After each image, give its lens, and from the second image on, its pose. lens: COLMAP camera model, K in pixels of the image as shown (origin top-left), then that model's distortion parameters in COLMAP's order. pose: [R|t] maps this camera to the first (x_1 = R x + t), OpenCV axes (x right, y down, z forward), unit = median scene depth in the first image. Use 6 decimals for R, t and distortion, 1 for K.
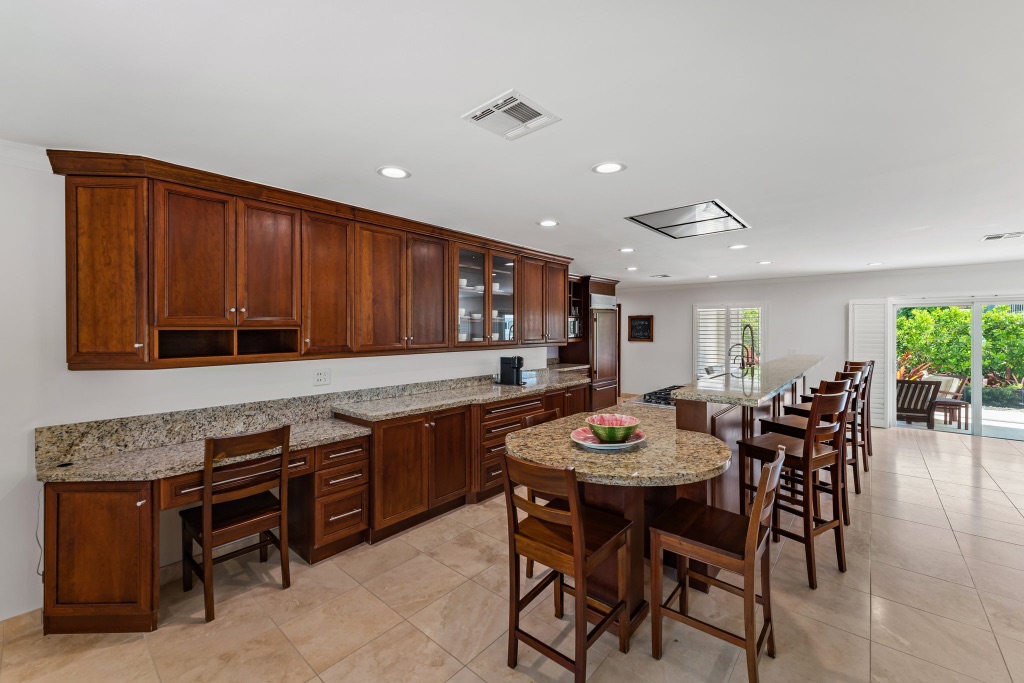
lens RADIAL K [[419.5, 0, 509.5], [0, 419.5, 329.9], [0, 0, 1]] dist [-0.000084, -0.000065]
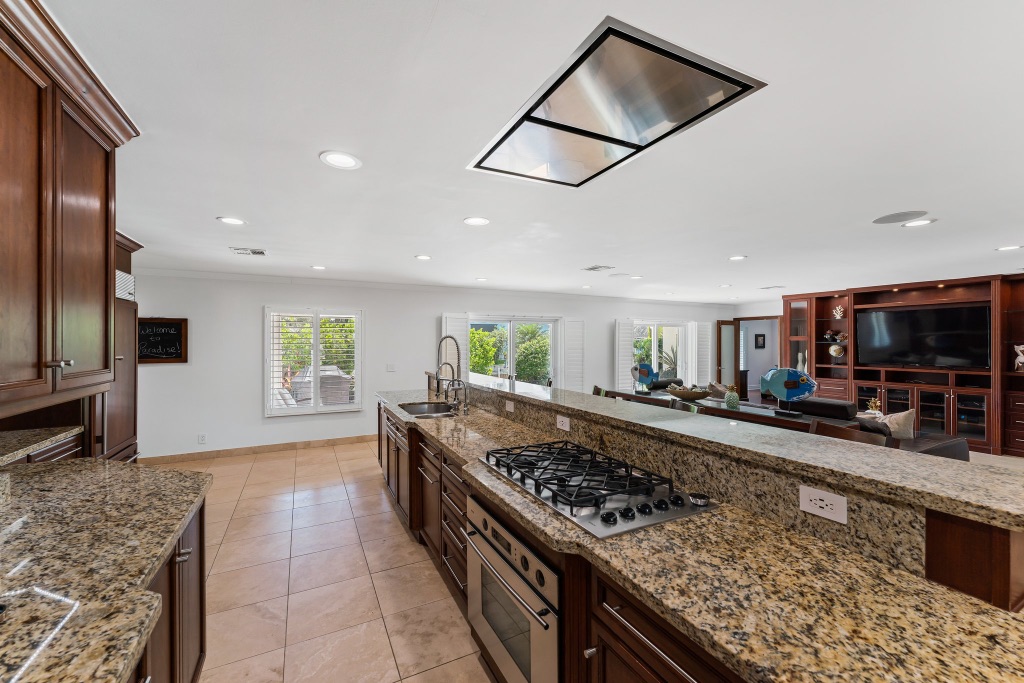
lens RADIAL K [[415.1, 0, 509.7], [0, 415.1, 341.5], [0, 0, 1]] dist [0.001082, -0.000048]
pose [[0.381995, 0.001444, 0.924163, -0.103686], [0.001941, 0.999995, -0.002365, -0.000010], [-0.924162, 0.002697, 0.381990, 1.286214]]
